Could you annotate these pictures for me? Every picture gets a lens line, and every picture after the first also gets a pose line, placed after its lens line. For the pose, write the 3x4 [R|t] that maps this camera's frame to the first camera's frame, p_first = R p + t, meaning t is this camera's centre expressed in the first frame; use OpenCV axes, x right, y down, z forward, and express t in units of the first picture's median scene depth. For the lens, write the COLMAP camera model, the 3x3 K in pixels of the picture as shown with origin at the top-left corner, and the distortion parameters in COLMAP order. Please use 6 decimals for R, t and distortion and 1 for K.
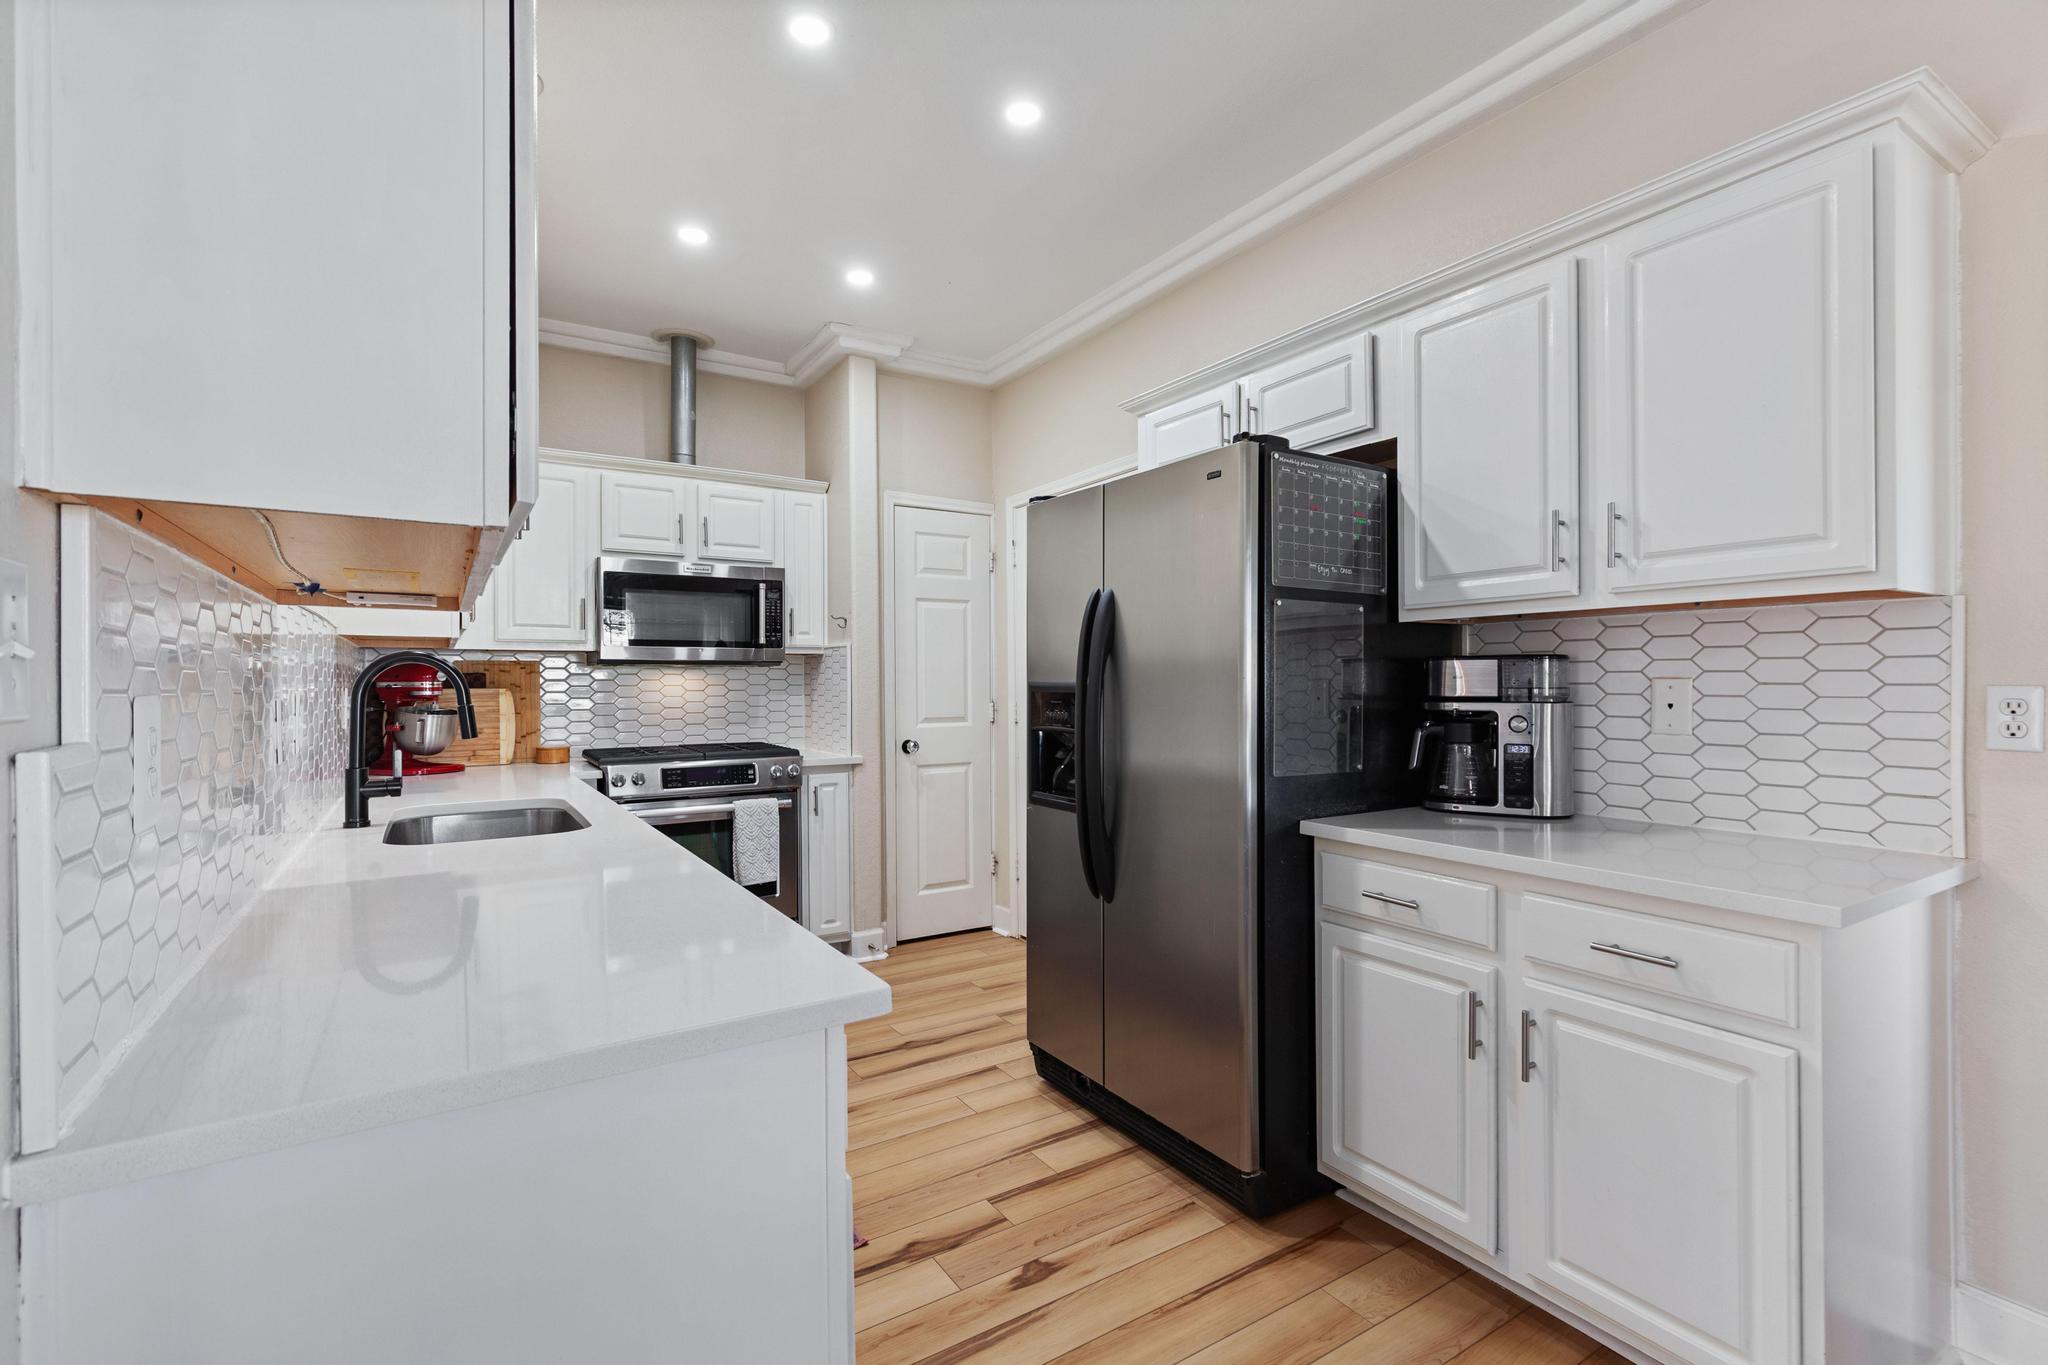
lens RADIAL K [[925.7, 0, 1019.0], [0, 925.7, 692.2], [0, 0, 1]] dist [0.002537, 0.000906]
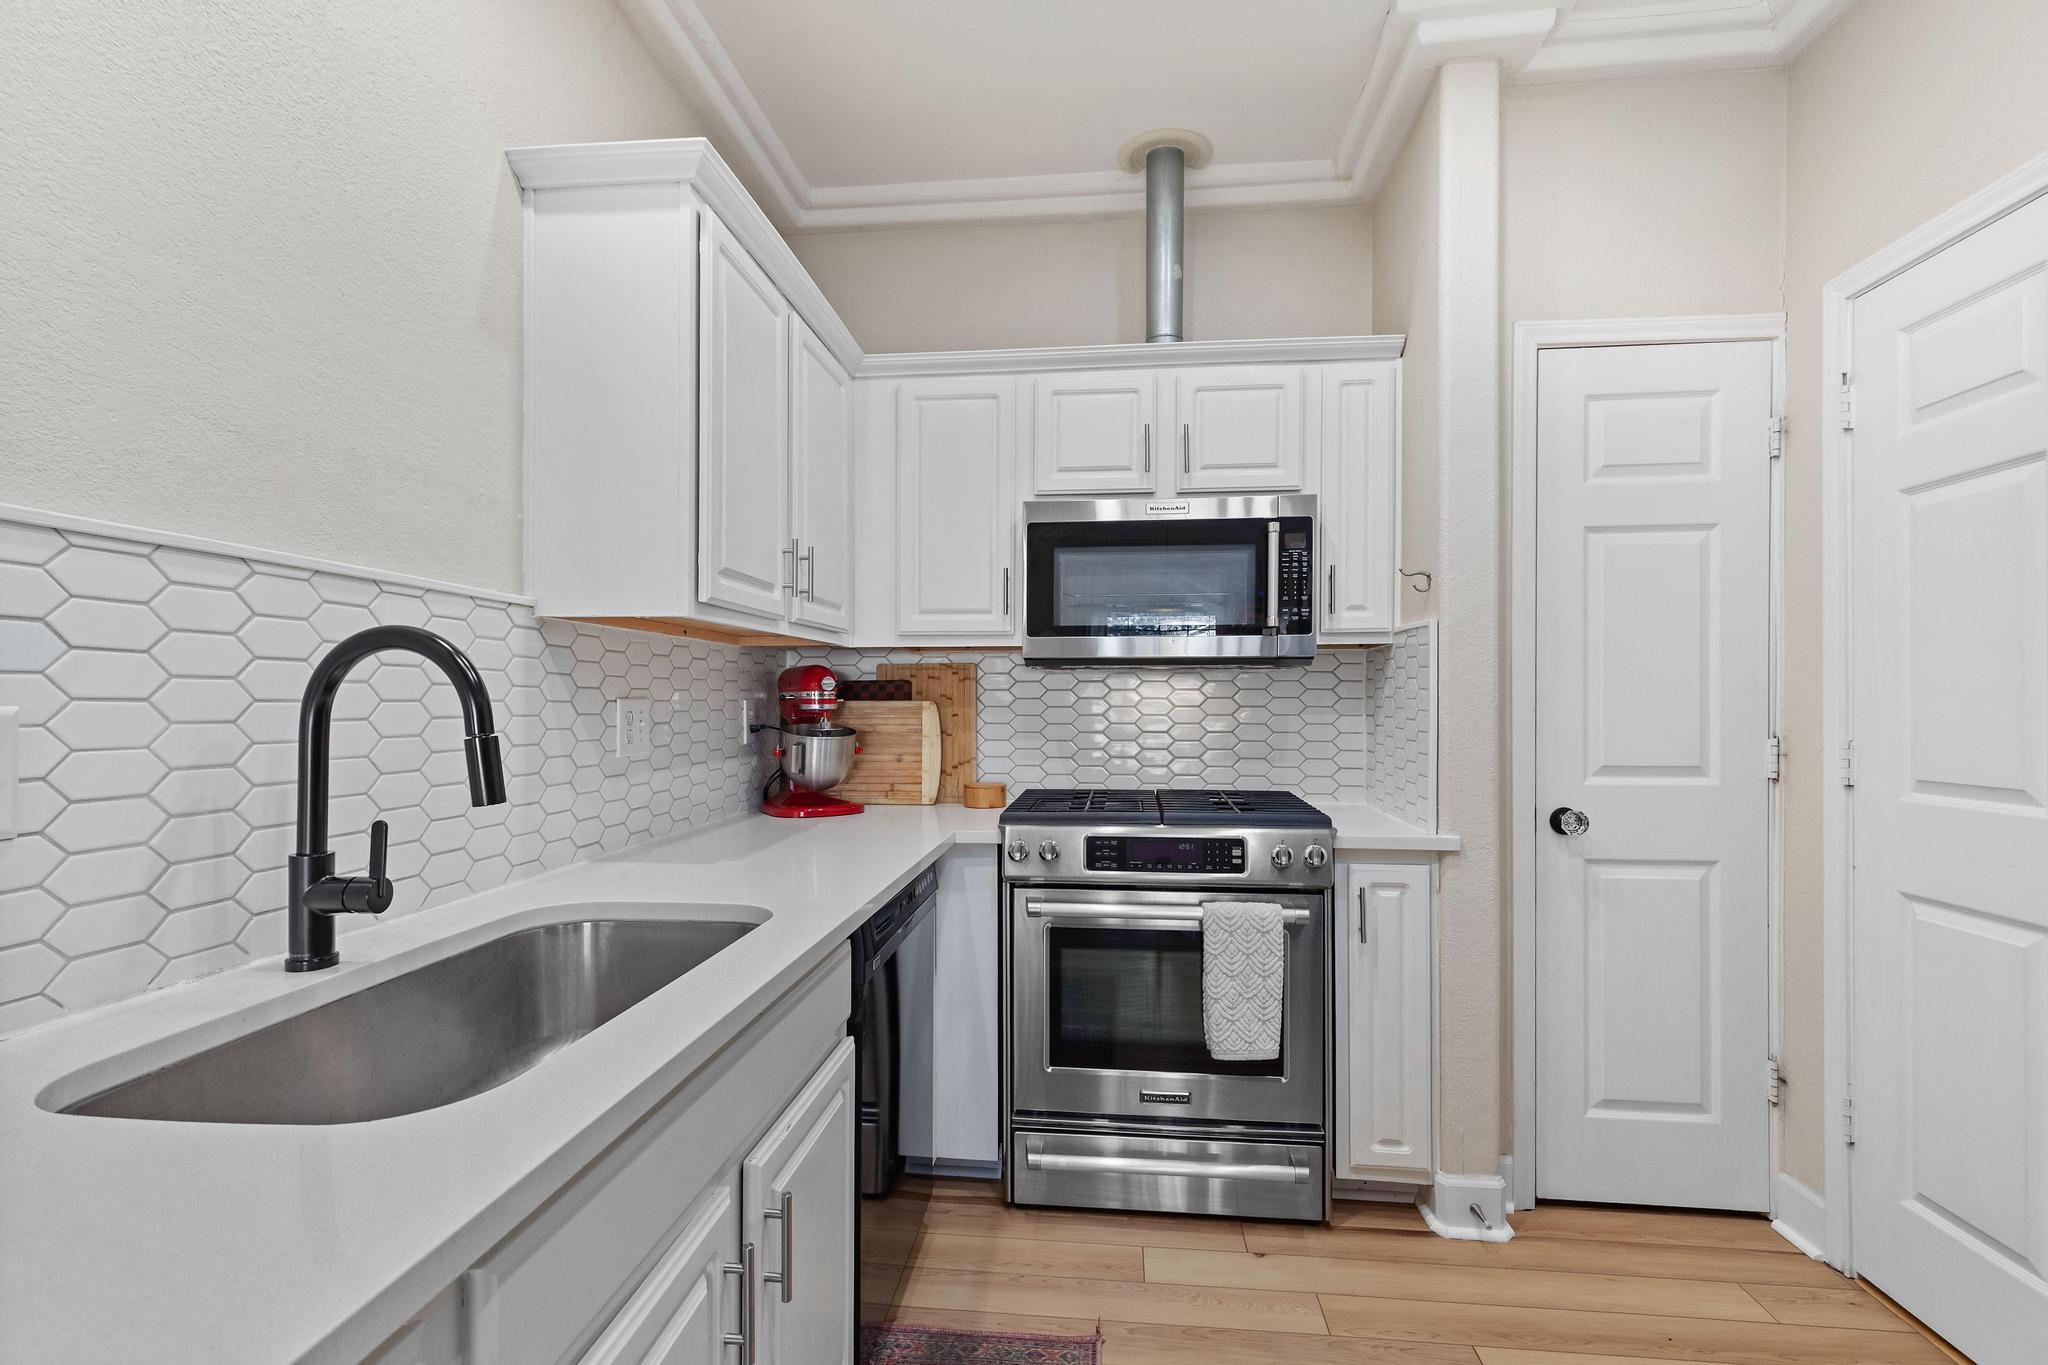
lens RADIAL K [[925.7, 0, 1020.0], [0, 925.7, 701.8], [0, 0, 1]] dist [0.002537, 0.000906]
pose [[0.784392, 0.007767, -0.620216, -0.044868], [-0.009489, 0.999955, 0.000522, -0.004547], [0.620192, 0.005476, 0.784431, 0.476075]]
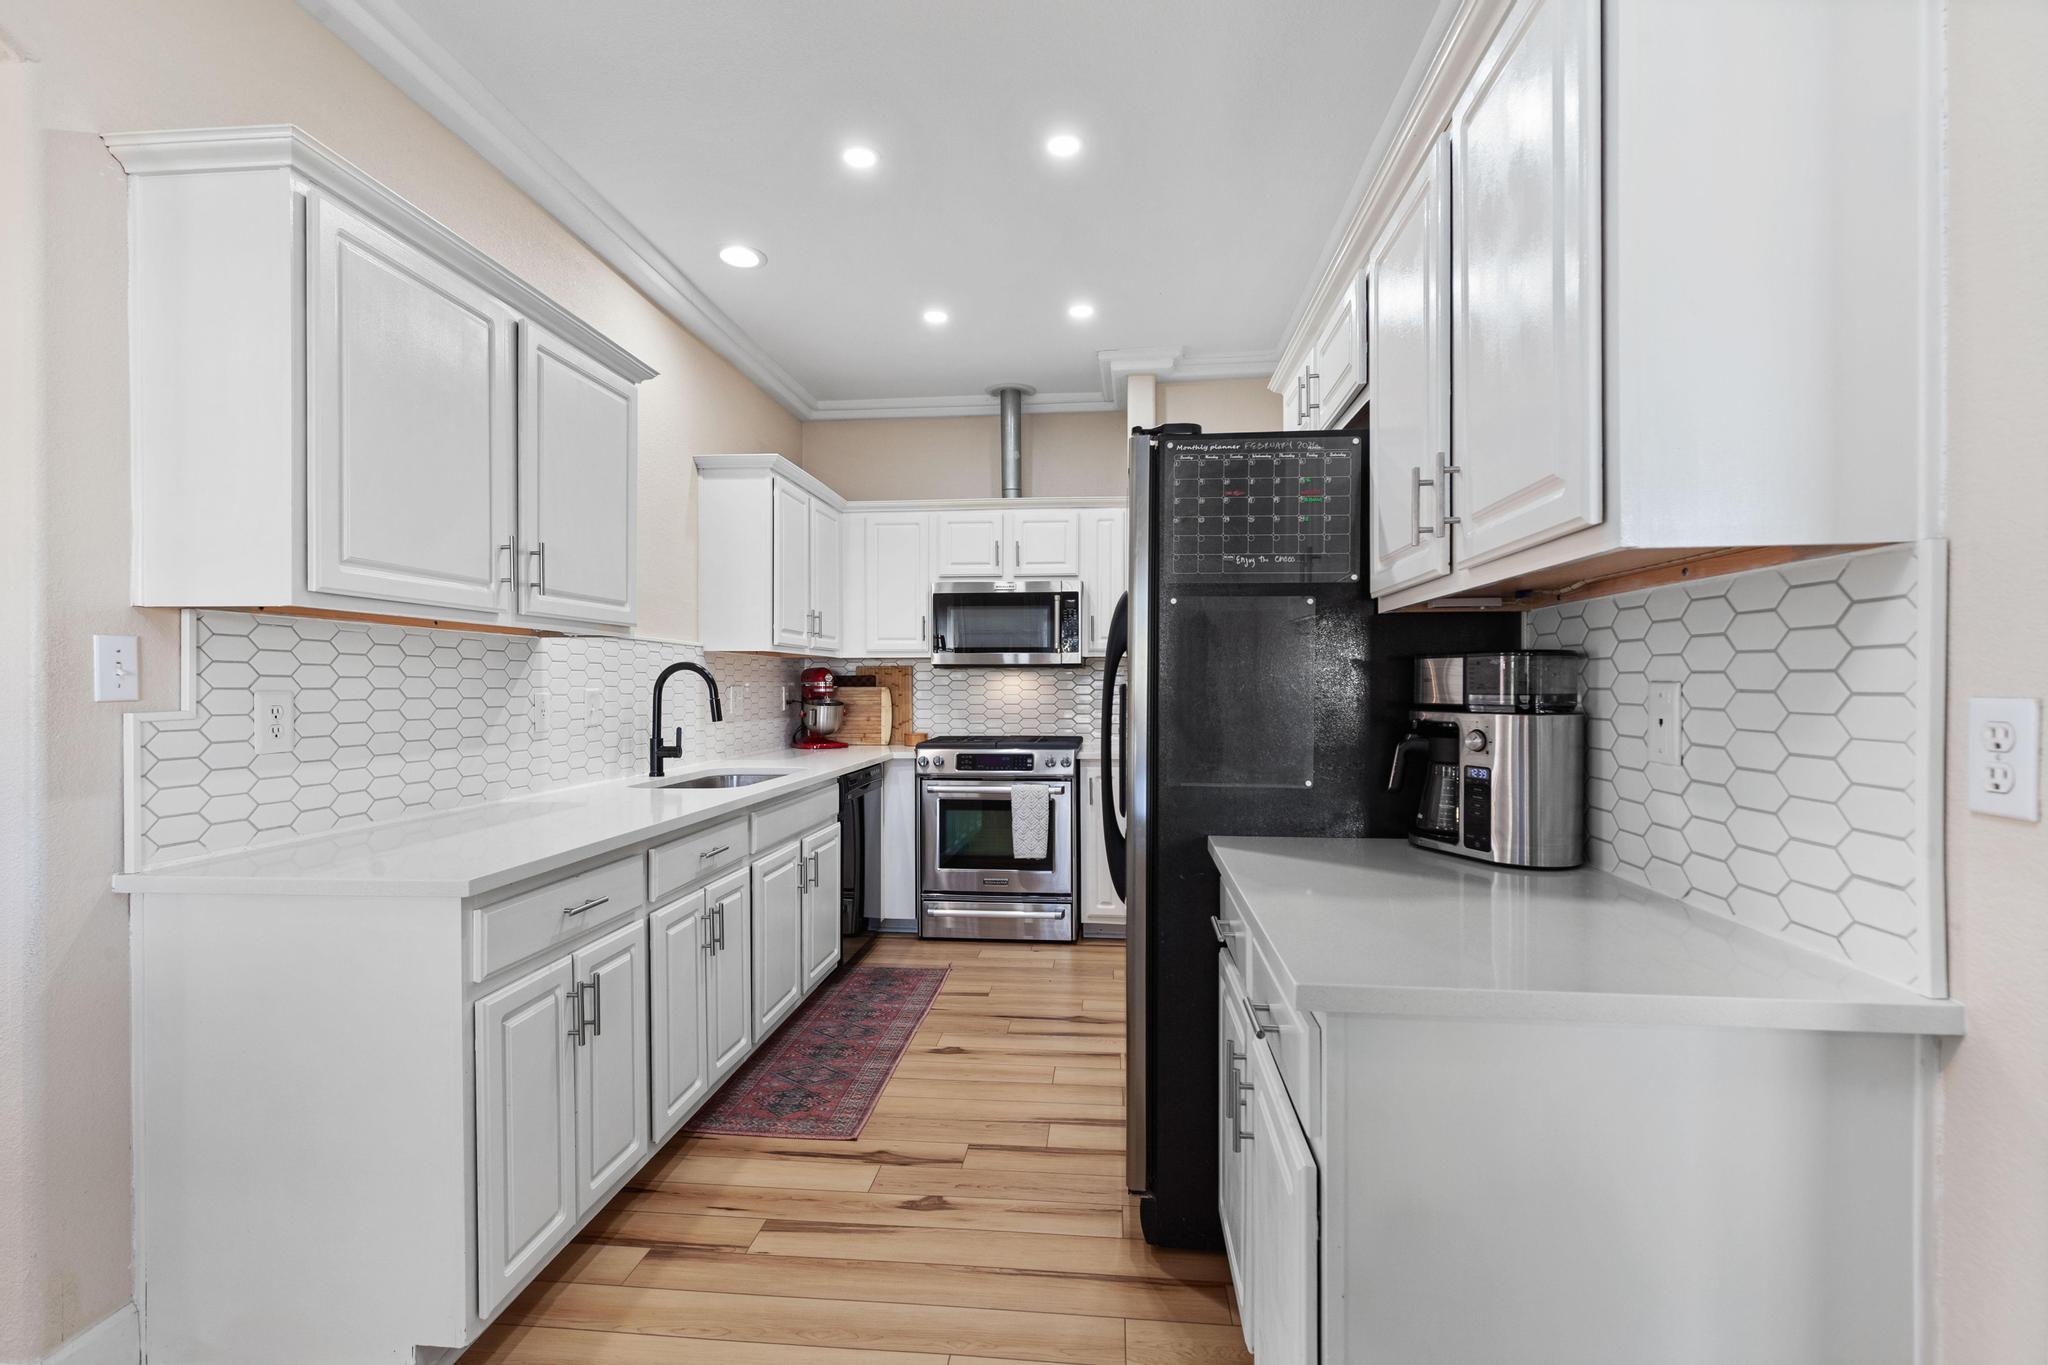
lens RADIAL K [[925.7, 0, 1020.2], [0, 925.7, 695.2], [0, 0, 1]] dist [0.002537, 0.000906]
pose [[0.785951, 0.010346, -0.618202, 0.410101], [-0.007564, 0.999946, 0.007119, -0.003549], [0.618242, -0.000919, 0.785987, 0.090152]]
